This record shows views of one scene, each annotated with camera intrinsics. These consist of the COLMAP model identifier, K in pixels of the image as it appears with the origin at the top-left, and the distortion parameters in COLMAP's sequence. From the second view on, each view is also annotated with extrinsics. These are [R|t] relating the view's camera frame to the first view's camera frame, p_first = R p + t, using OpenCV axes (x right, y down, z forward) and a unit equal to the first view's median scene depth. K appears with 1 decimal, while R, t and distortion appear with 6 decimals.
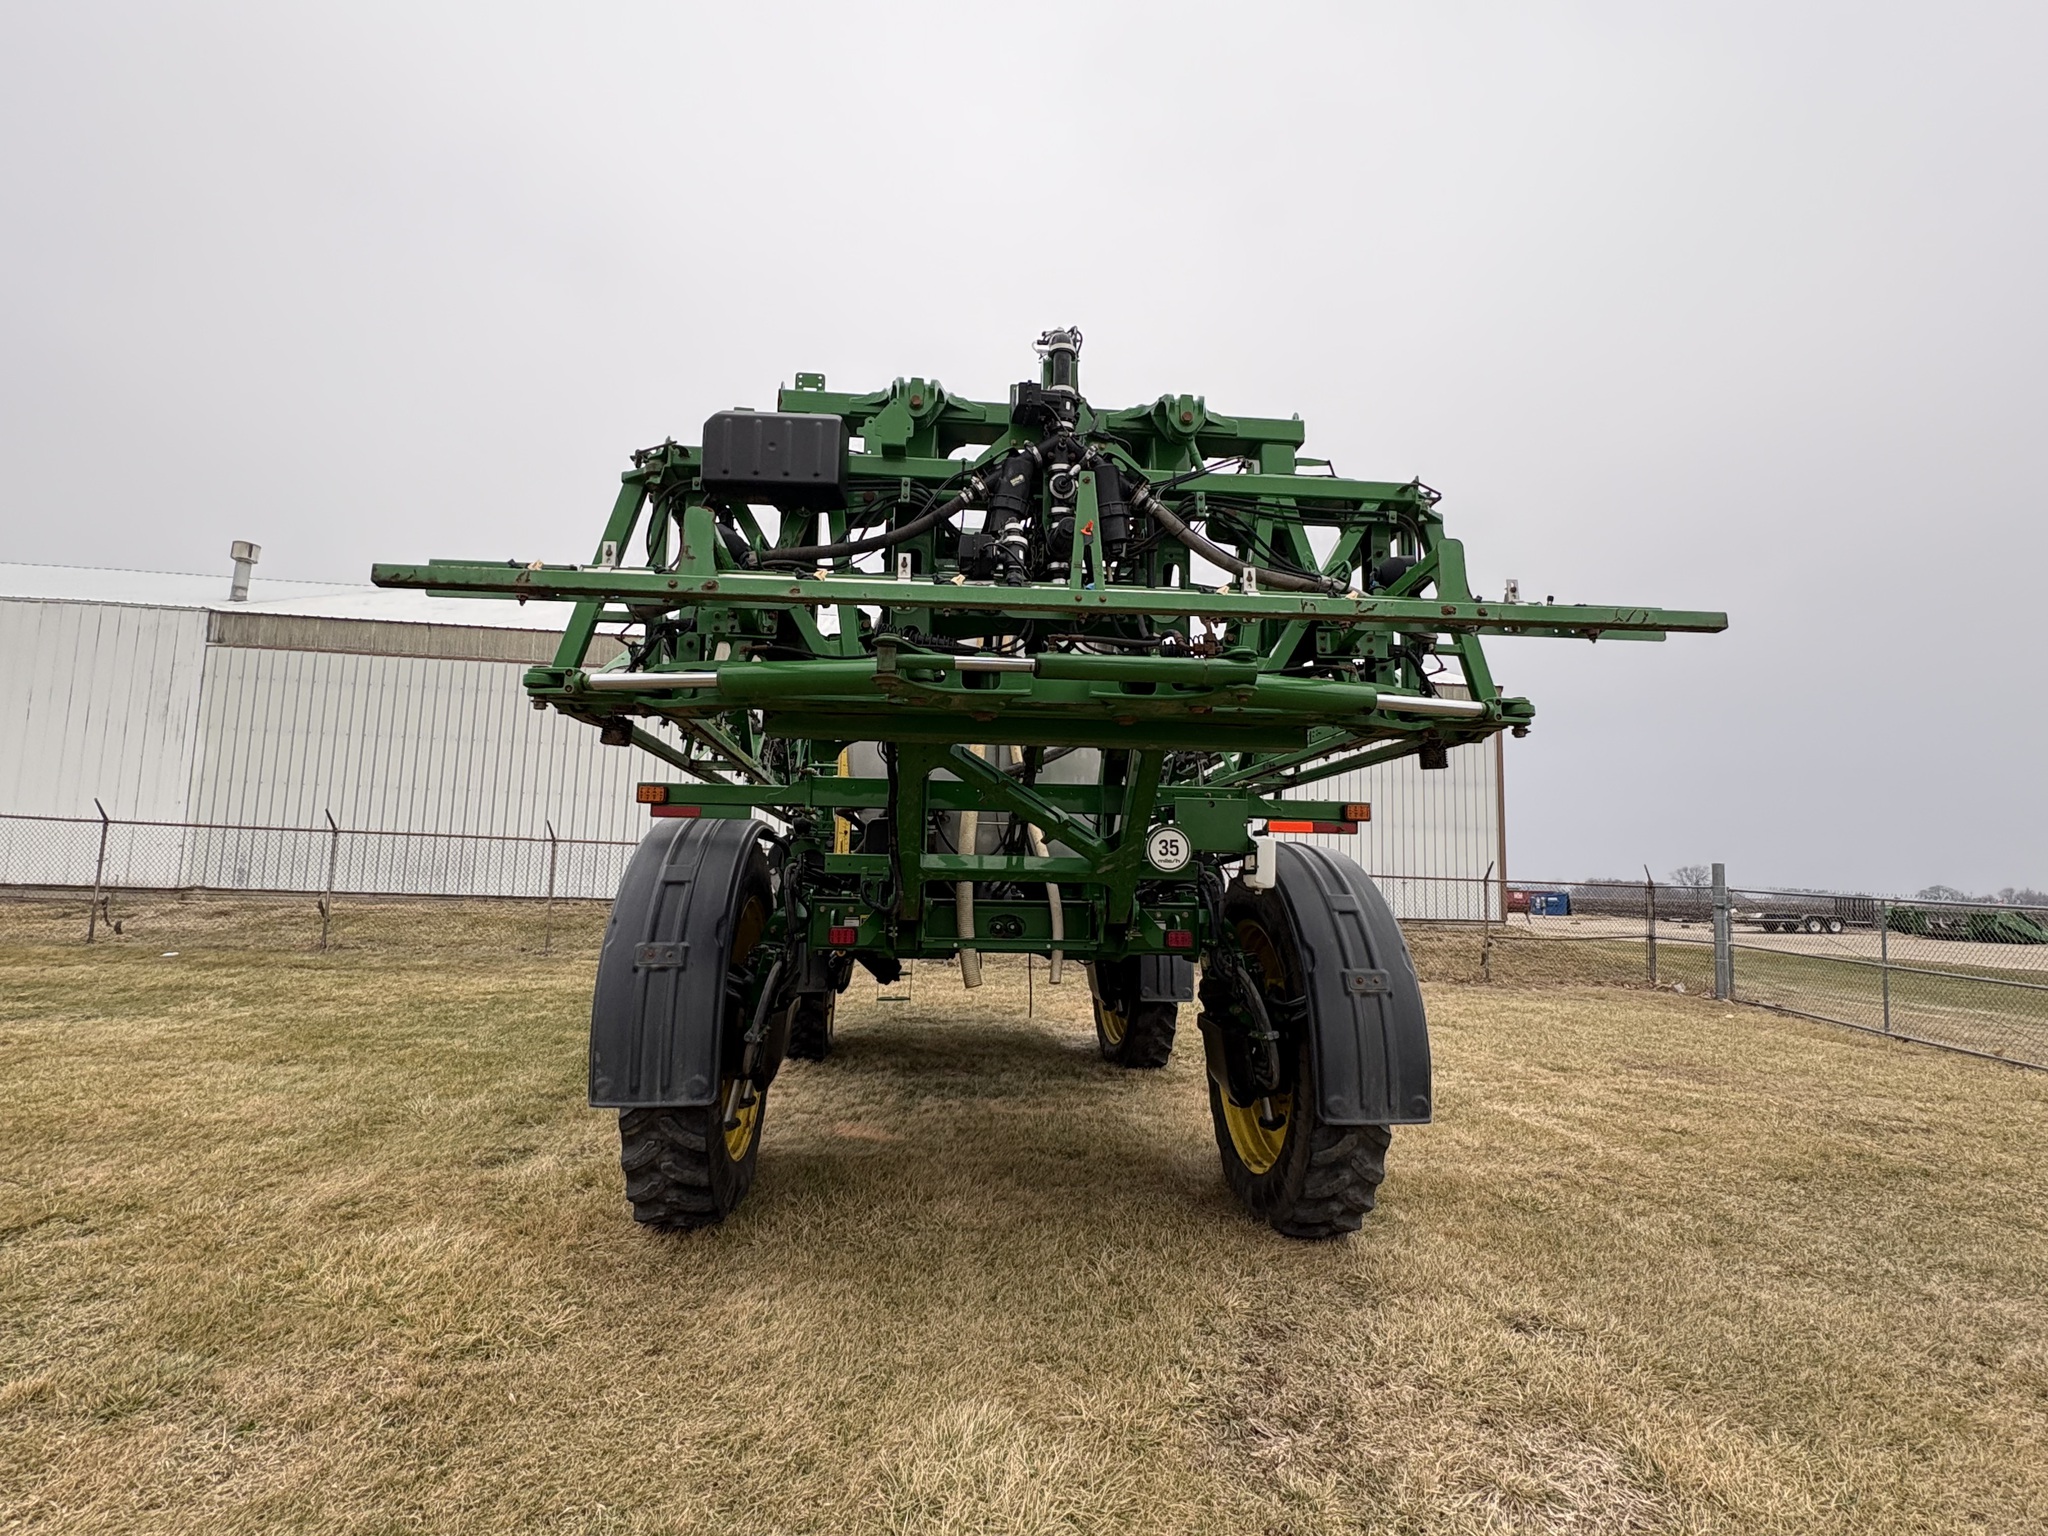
lens RADIAL K [[1016.5, 0, 1023.6], [0, 1016.5, 767.5], [0, 0, 1]] dist [-0.002289, -0.000333]
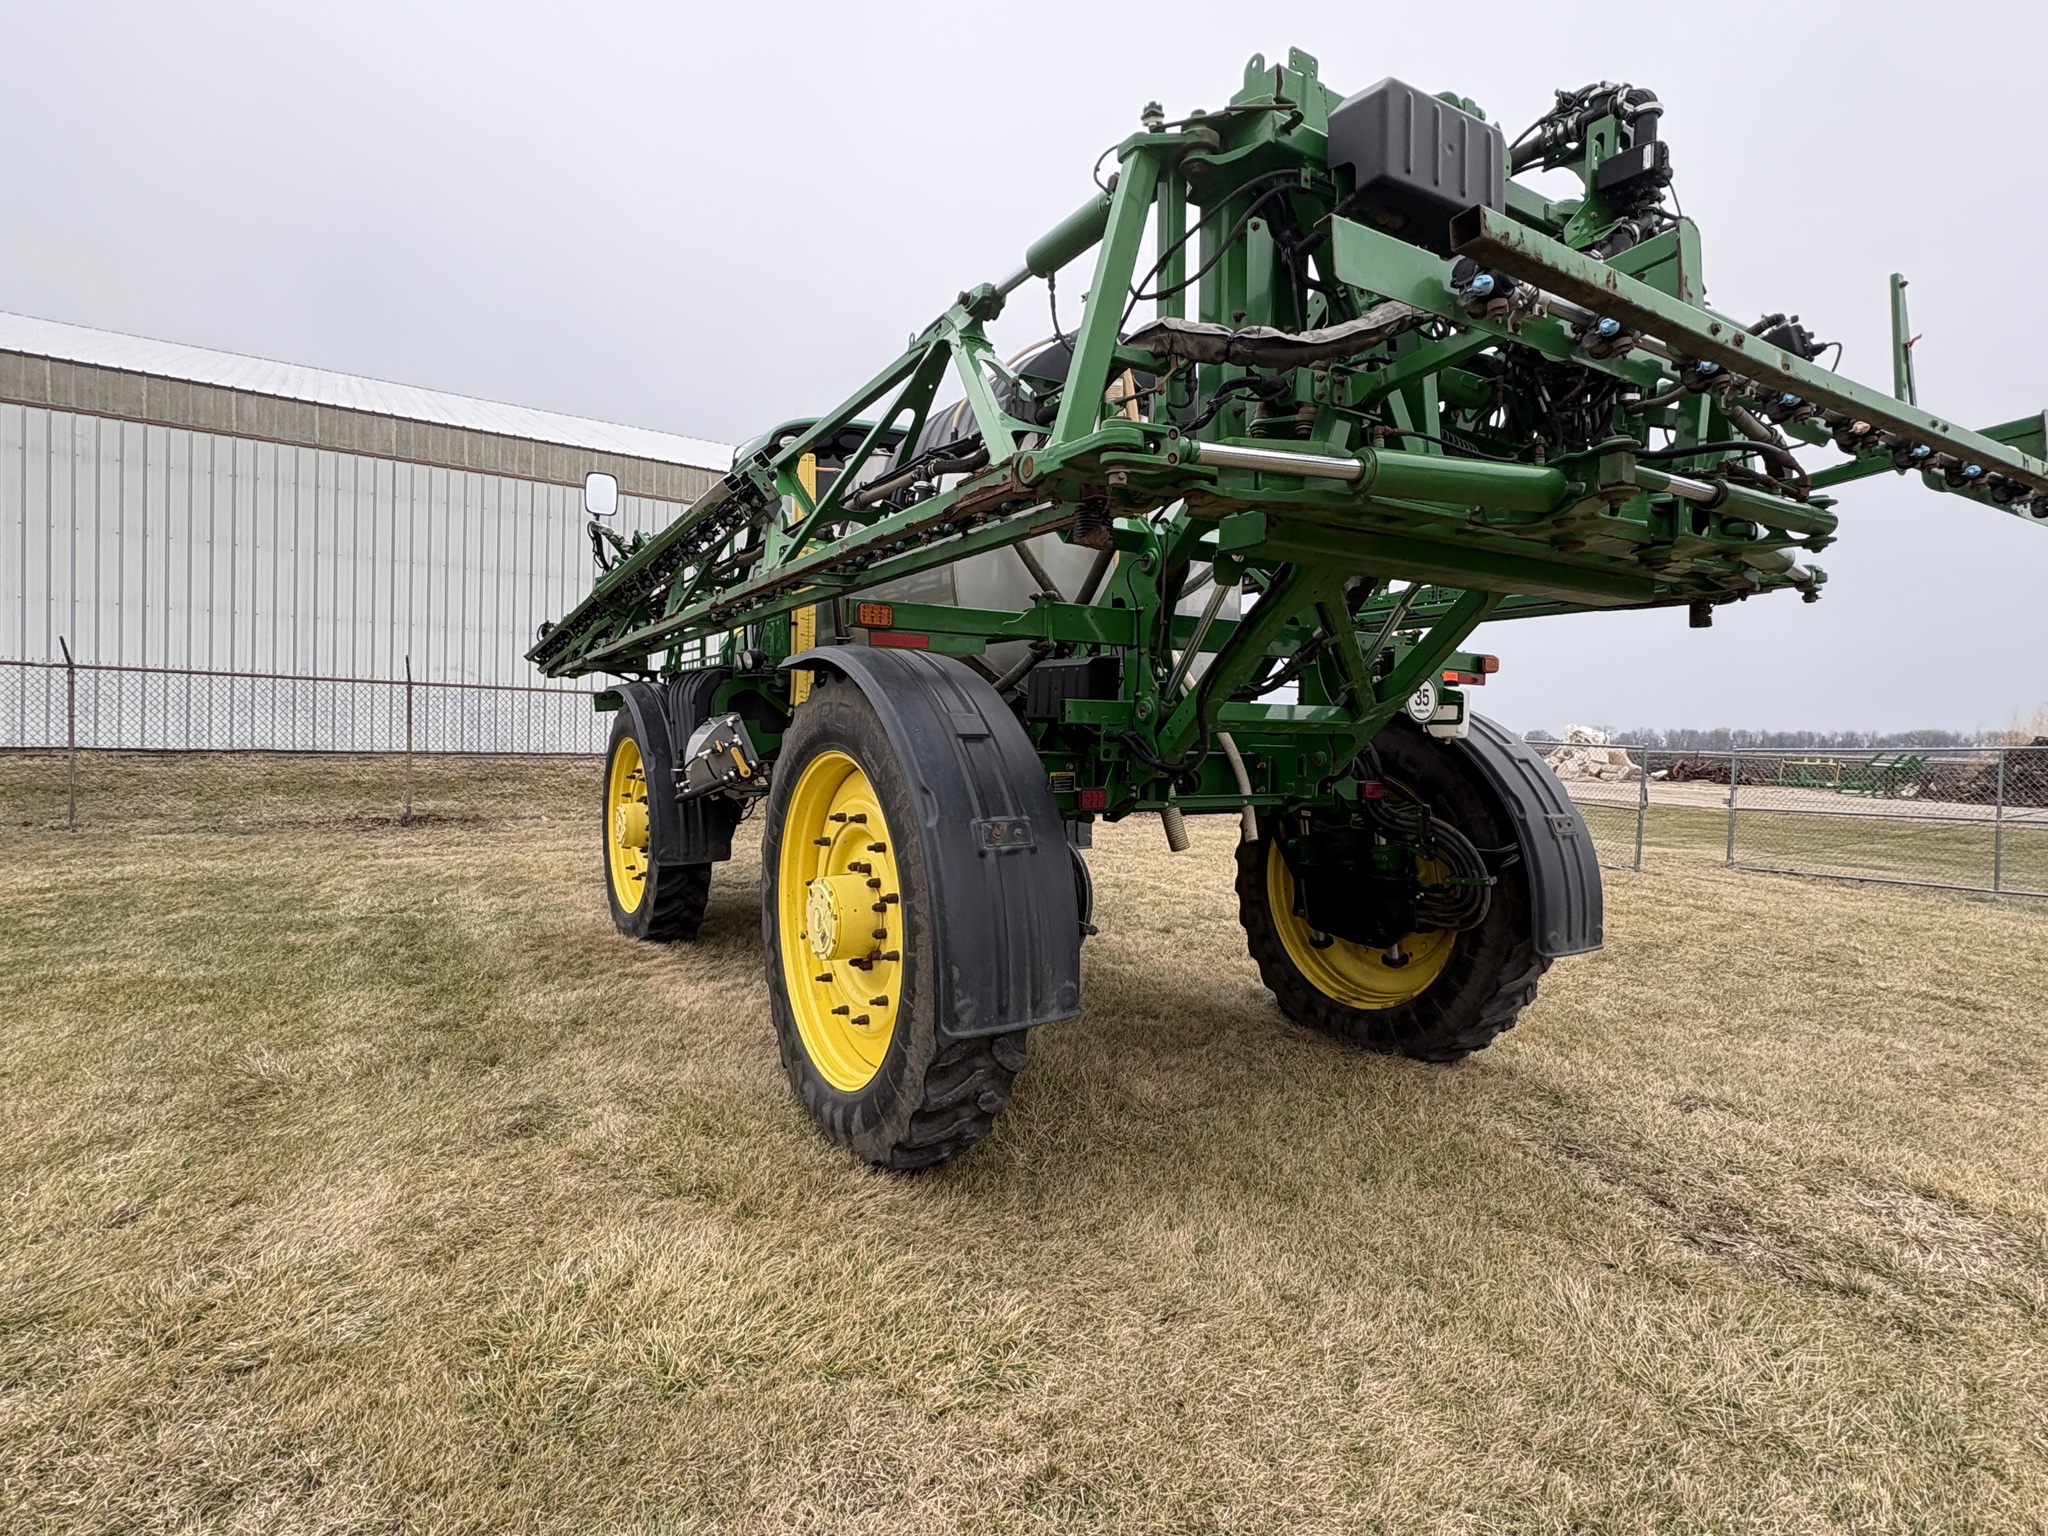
lens RADIAL K [[1020.0, 0, 1028.5], [0, 1020.0, 768.6], [0, 0, 1]] dist [-0.002369, 0.000950]
pose [[0.894983, -0.020129, 0.445646, -0.370719], [-0.049911, 0.988191, 0.144871, 0.014673], [-0.443300, -0.151900, 0.883409, 0.182034]]
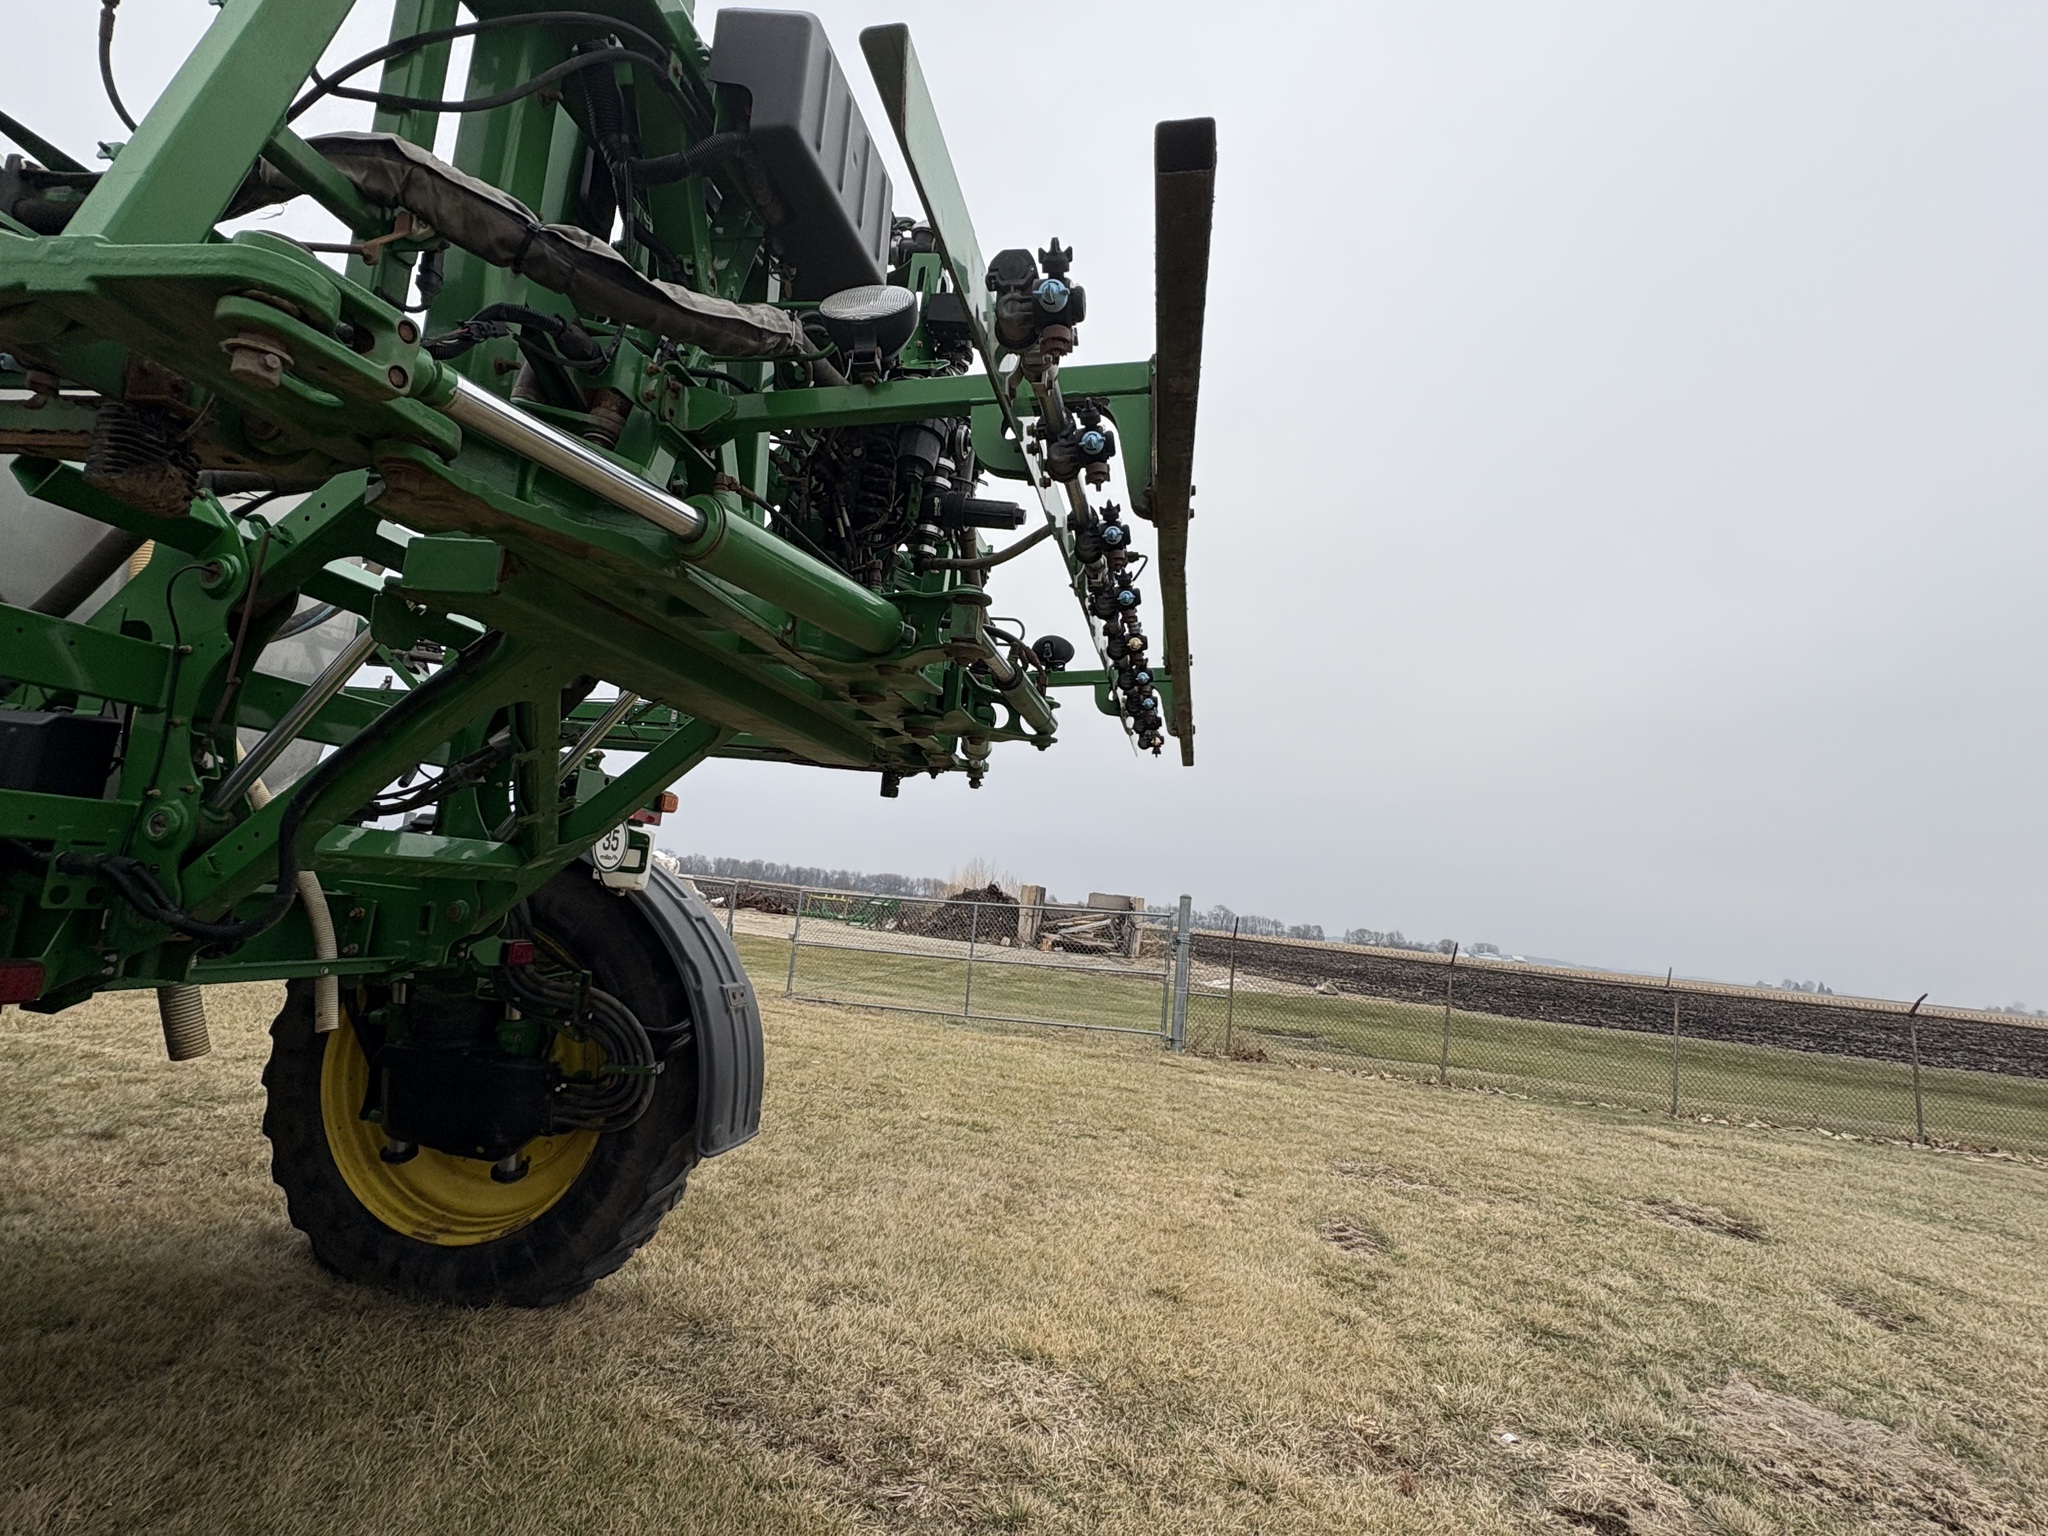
lens RADIAL K [[1020.1, 0, 1021.9], [0, 1020.1, 765.8], [0, 0, 1]] dist [0.001281, 0.000414]
pose [[0.252604, 0.132719, 0.958424, -0.309056], [-0.203980, 0.975591, -0.081334, 0.014577], [-0.945824, -0.174954, 0.273510, 0.305964]]
